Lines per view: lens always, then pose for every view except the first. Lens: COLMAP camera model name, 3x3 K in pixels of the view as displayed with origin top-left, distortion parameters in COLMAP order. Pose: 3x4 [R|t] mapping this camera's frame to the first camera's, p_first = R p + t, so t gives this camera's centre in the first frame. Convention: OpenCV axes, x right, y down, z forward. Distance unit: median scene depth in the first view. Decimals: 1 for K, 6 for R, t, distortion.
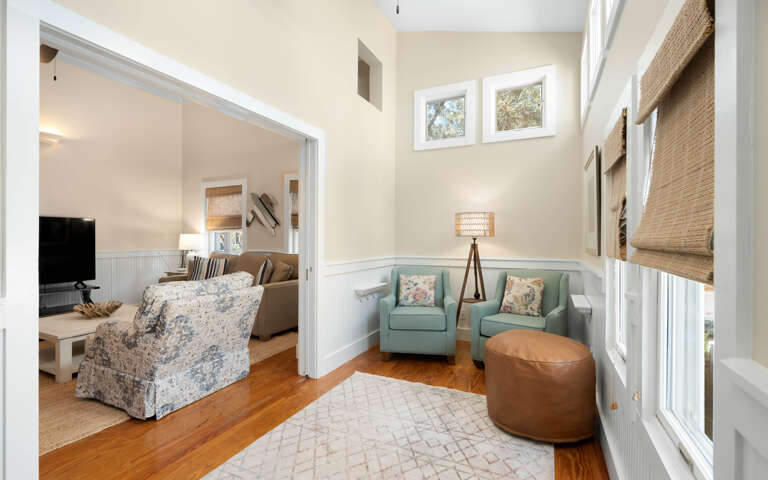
lens RADIAL K [[348.4, 0, 400.5], [0, 348.4, 237.8], [0, 0, 1]] dist [-0.014546, 0.002474]
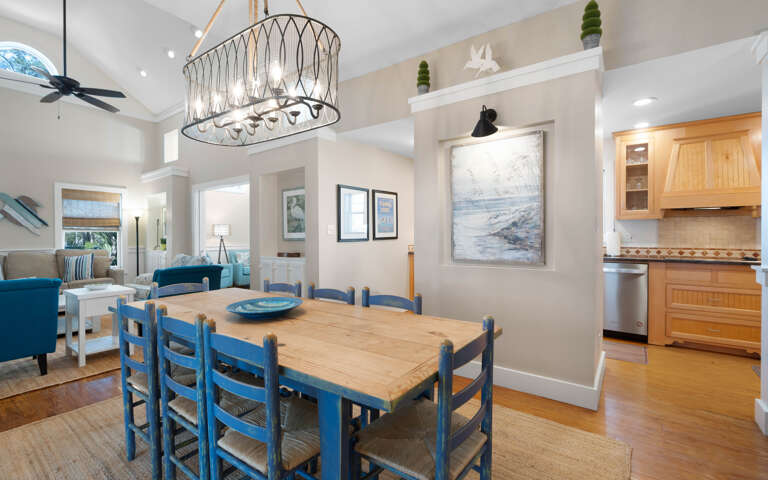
lens RADIAL K [[348.4, 0, 384.0], [0, 348.4, 234.7], [0, 0, 1]] dist [-0.014546, 0.002474]
pose [[0.203702, 0.001834, 0.979031, -1.923745], [0.006289, 0.999975, -0.003182, 0.002658], [-0.979013, 0.006806, 0.203685, -0.463056]]
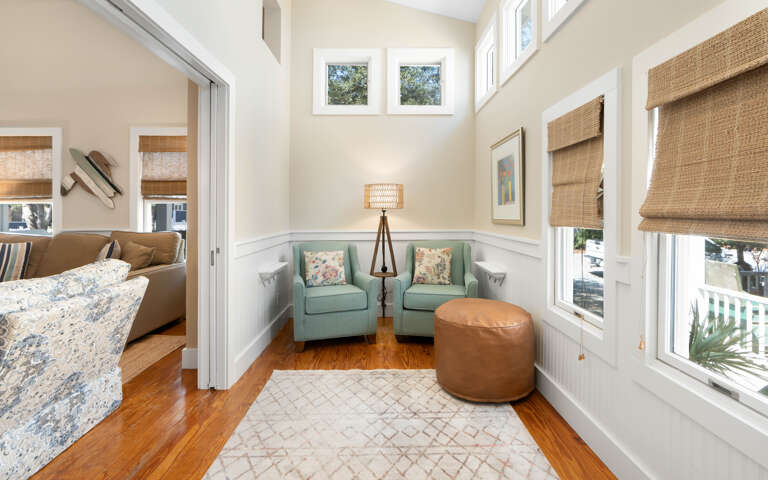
lens RADIAL K [[348.4, 0, 388.0], [0, 348.4, 214.2], [0, 0, 1]] dist [-0.014546, 0.002474]
pose [[0.904521, -0.006222, 0.426383, -0.233163], [0.003396, 0.999967, 0.007389, 0.004401], [-0.426415, -0.005235, 0.904513, 0.131175]]
